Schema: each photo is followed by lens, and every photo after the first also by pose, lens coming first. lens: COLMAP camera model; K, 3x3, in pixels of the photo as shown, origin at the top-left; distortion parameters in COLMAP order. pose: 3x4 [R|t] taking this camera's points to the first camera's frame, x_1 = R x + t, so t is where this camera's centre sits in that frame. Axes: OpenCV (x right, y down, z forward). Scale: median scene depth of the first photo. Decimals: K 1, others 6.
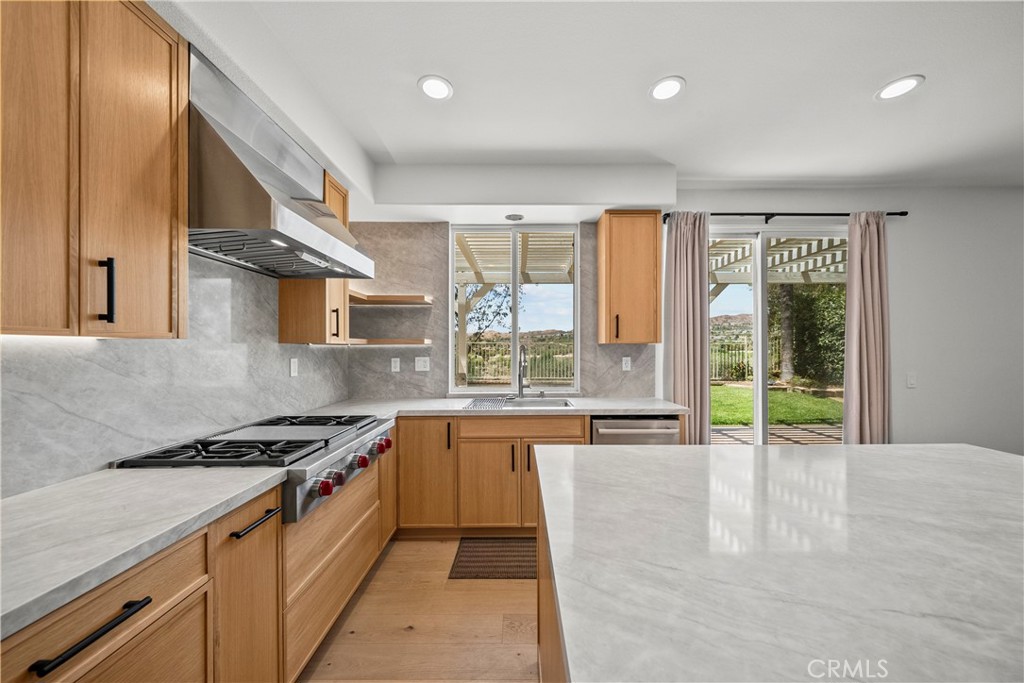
lens RADIAL K [[362.7, 0, 518.3], [0, 362.7, 345.3], [0, 0, 1]] dist [-0.002752, -0.000007]
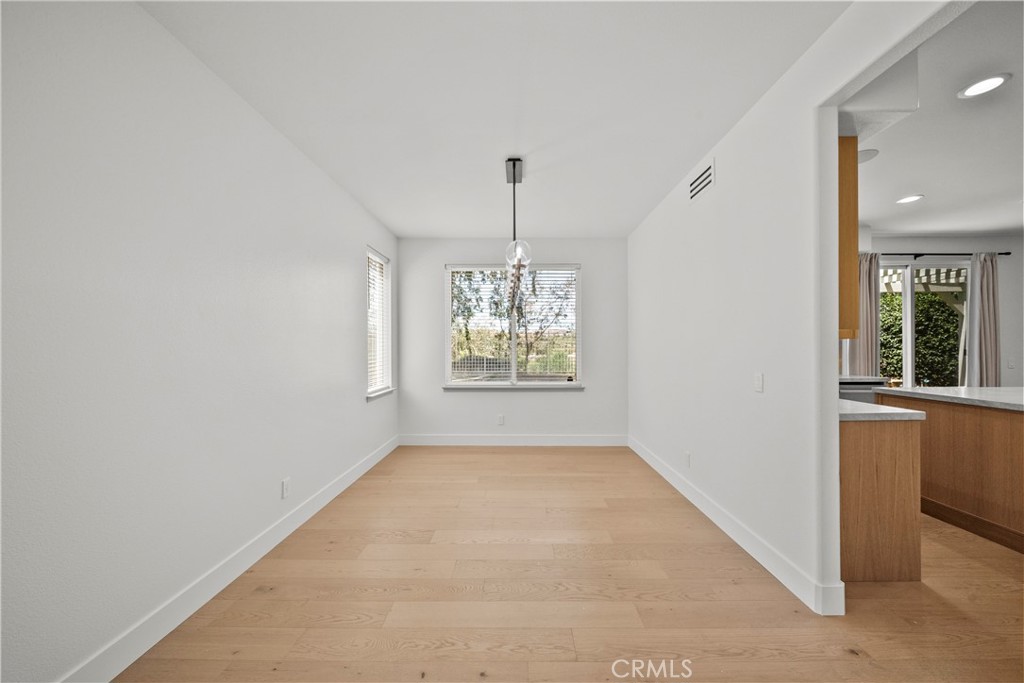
lens RADIAL K [[362.7, 0, 511.1], [0, 362.7, 344.7], [0, 0, 1]] dist [-0.002752, -0.000007]
pose [[0.999883, 0.000094, -0.015276, -0.968180], [-0.000113, 0.999999, -0.001222, 0.023728], [0.015276, 0.001224, 0.999883, -0.533916]]
